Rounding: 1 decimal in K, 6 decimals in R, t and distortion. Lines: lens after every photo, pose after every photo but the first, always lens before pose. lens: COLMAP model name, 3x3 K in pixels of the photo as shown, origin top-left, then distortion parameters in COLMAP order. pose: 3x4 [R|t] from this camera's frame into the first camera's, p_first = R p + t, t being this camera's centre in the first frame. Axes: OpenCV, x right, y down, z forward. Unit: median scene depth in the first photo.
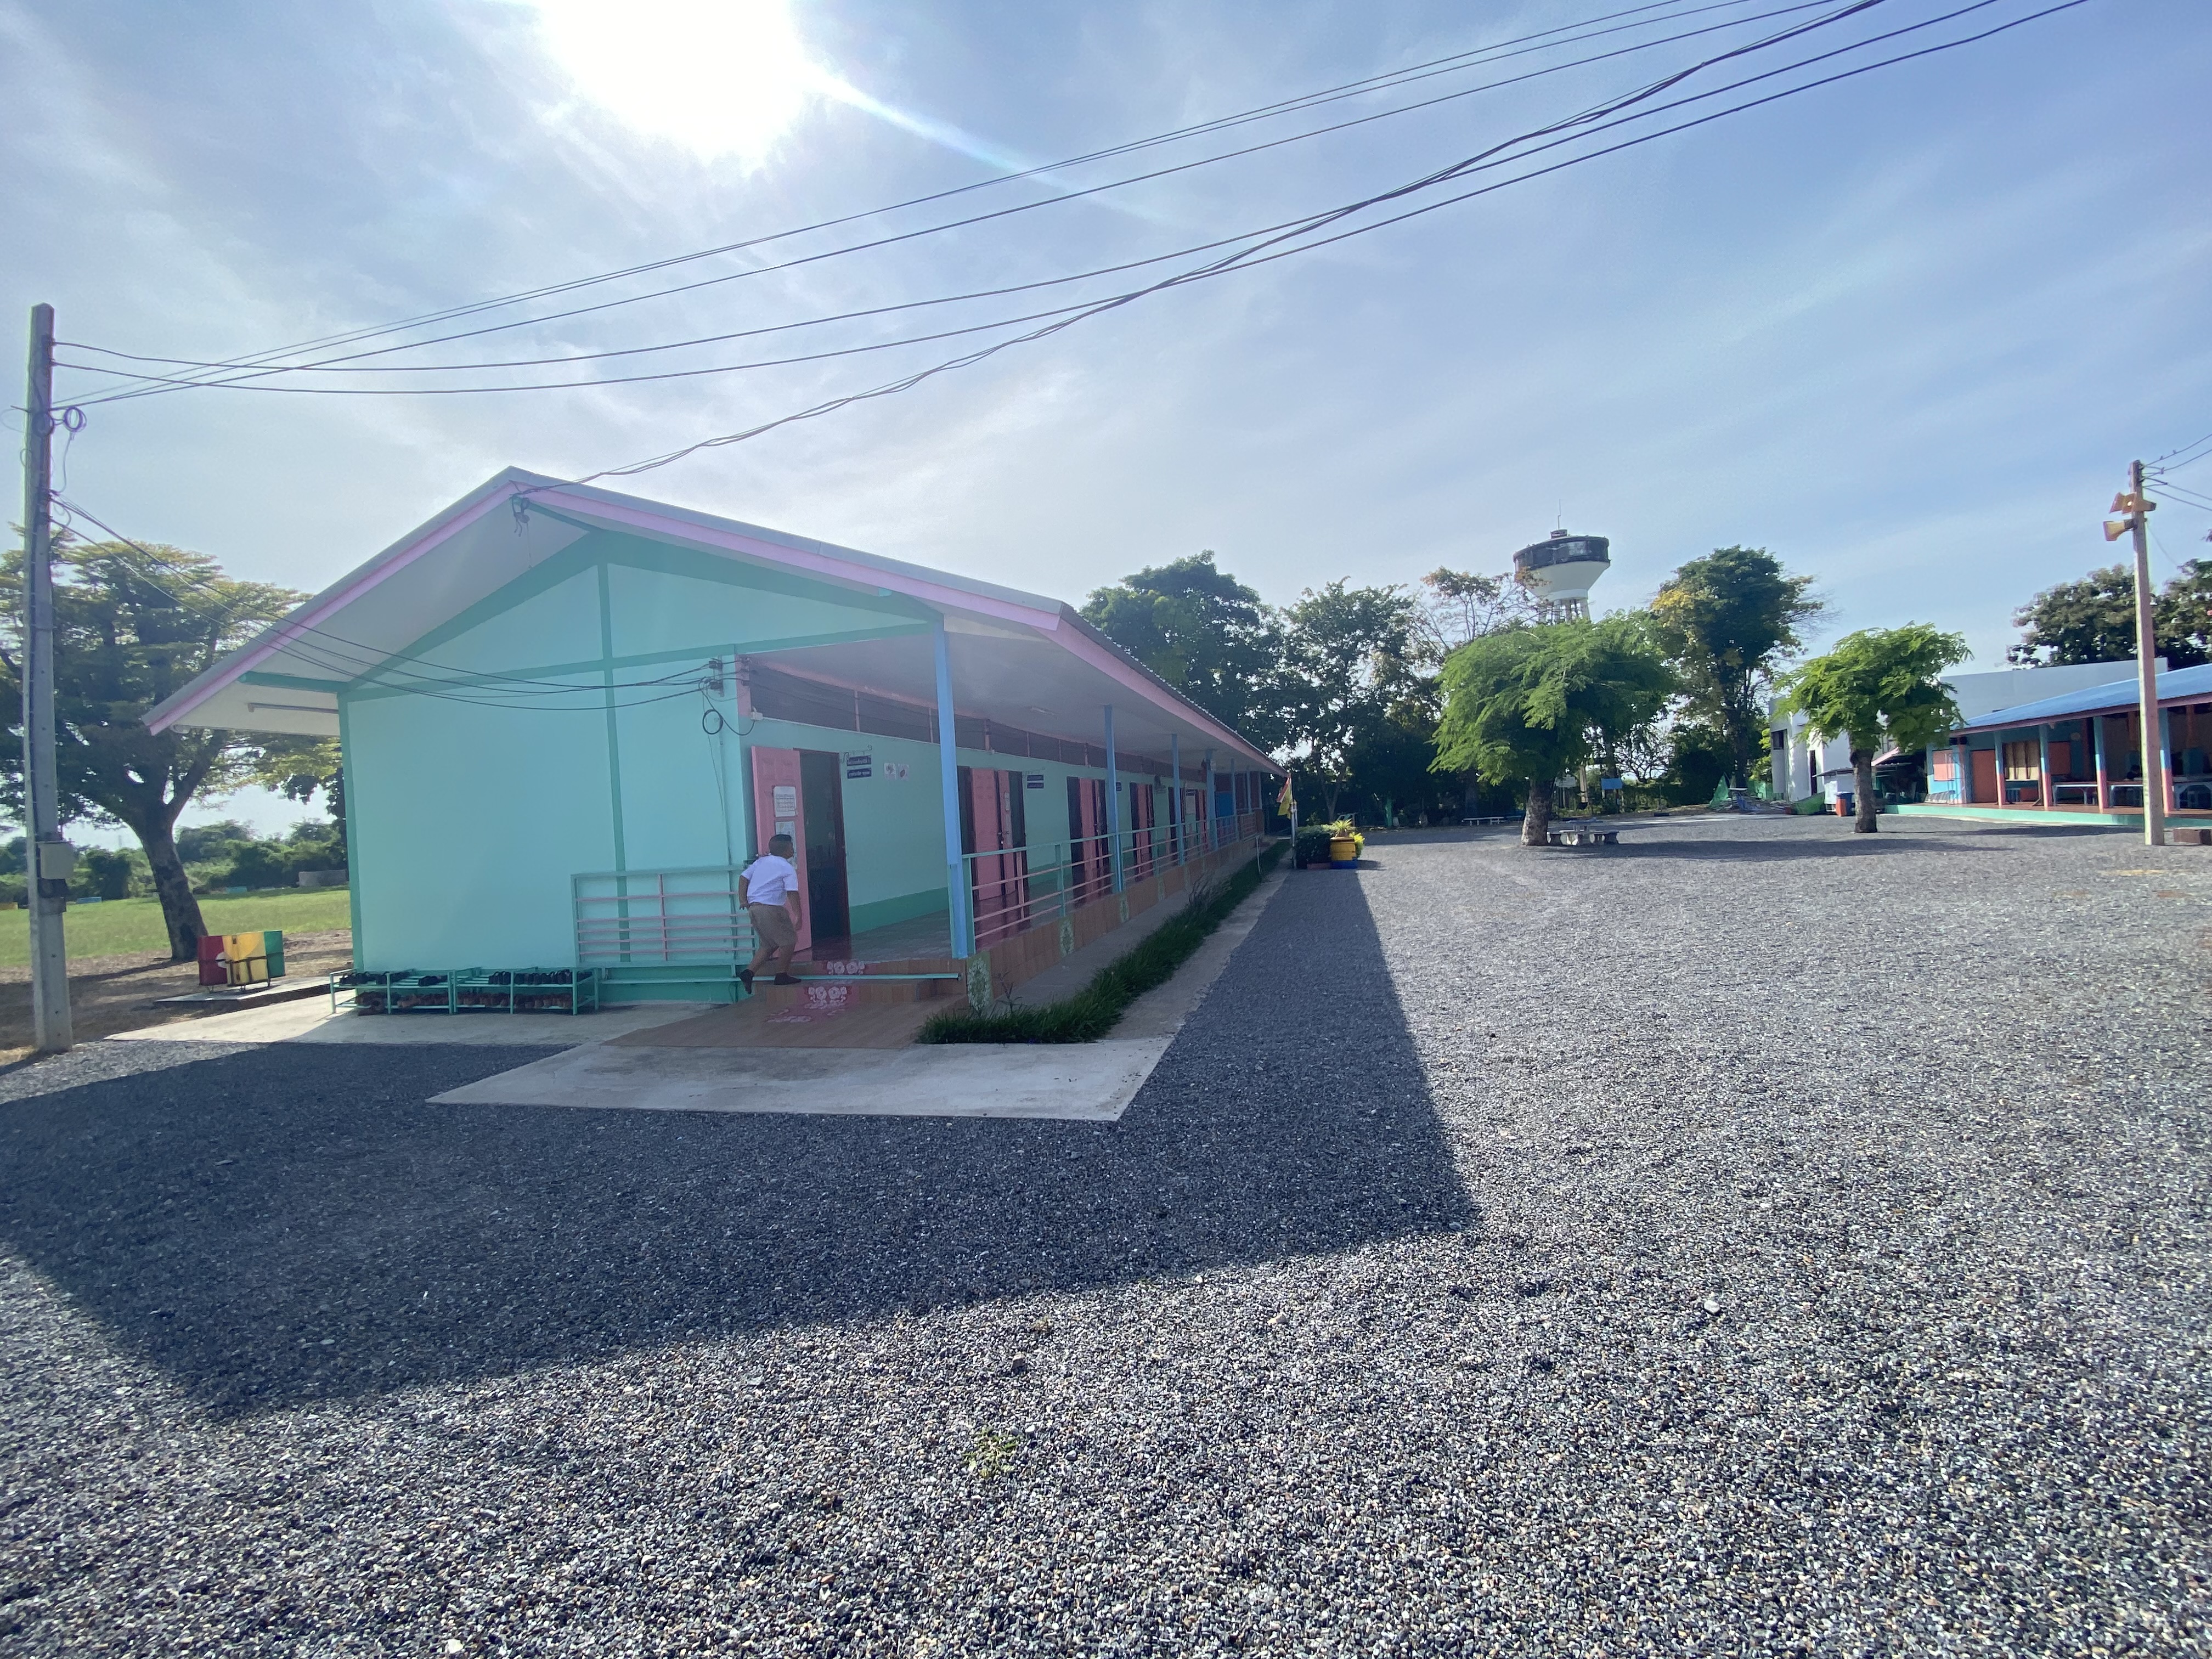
lens RADIAL K [[901.8, 0, 1106.0], [0, 901.8, 829.5], [0, 0, 1]] dist [-0.034816, 0.000007]
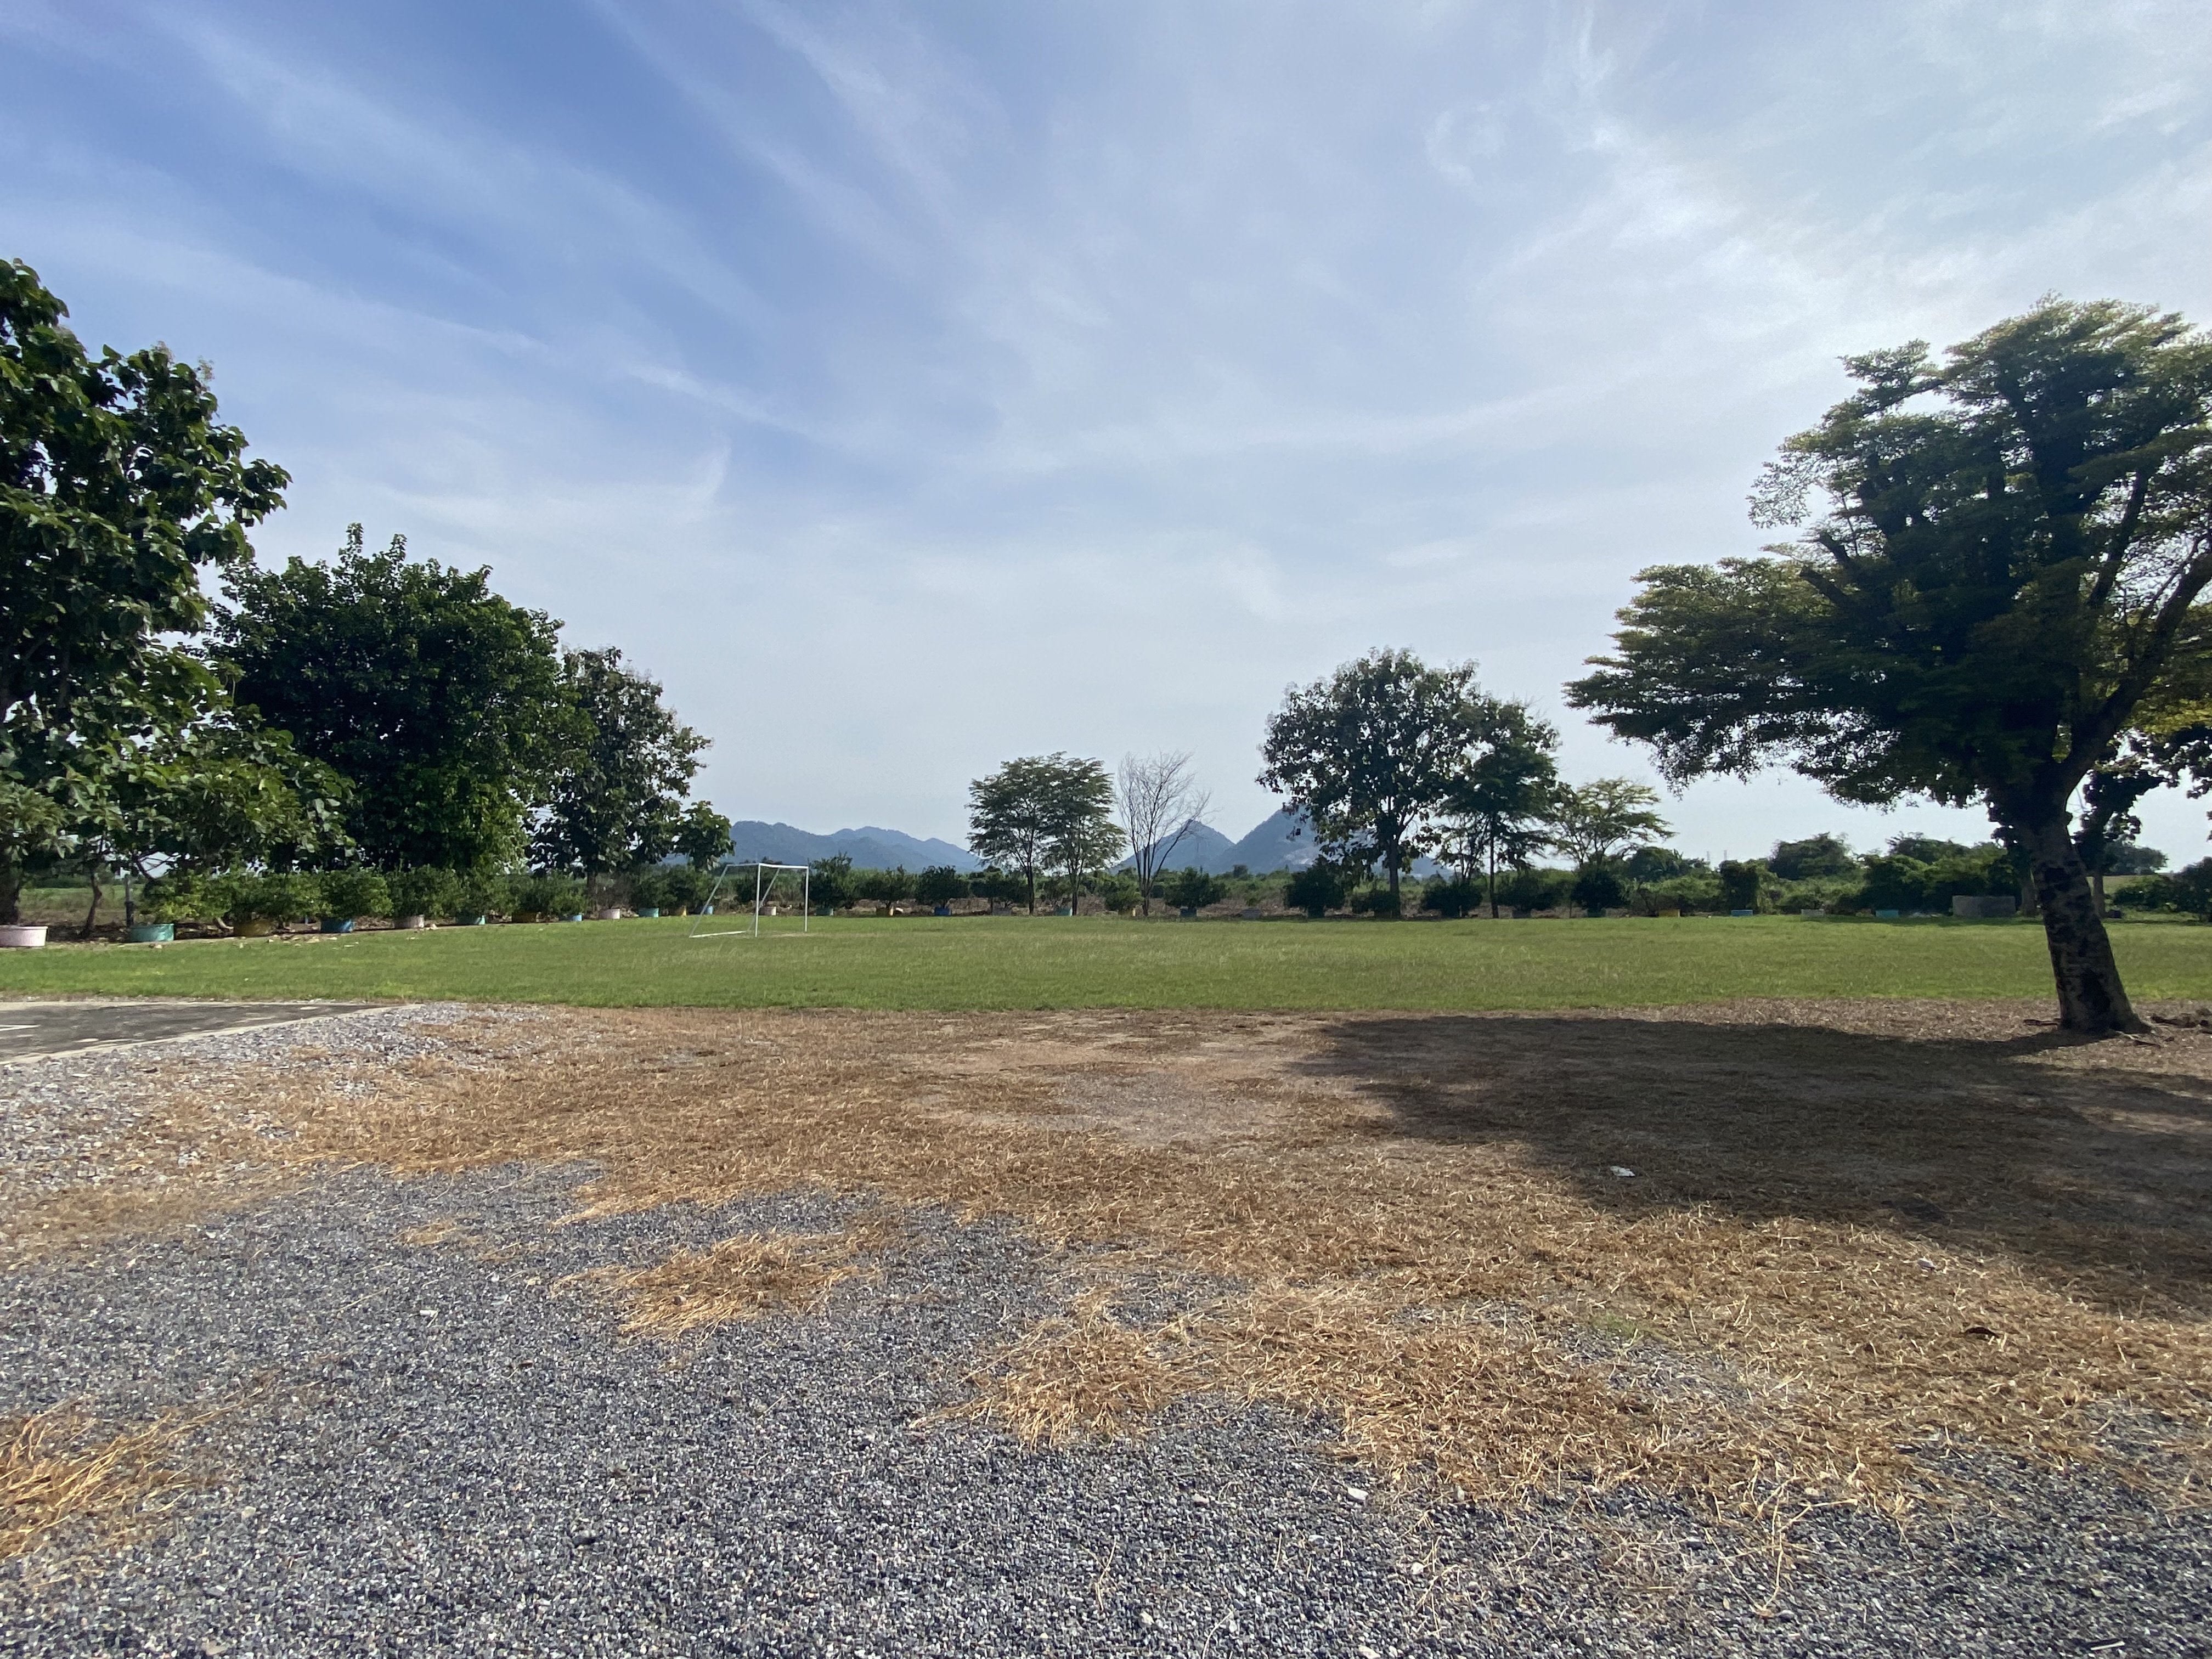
lens RADIAL K [[1072.9, 0, 1106.0], [0, 1072.9, 829.5], [0, 0, 1]] dist [-0.000668, -0.000132]
pose [[0.209771, -0.003111, -0.977746, -0.473998], [-0.017929, 0.999815, -0.007027, 0.030834], [0.977586, 0.019004, 0.209676, 0.198779]]
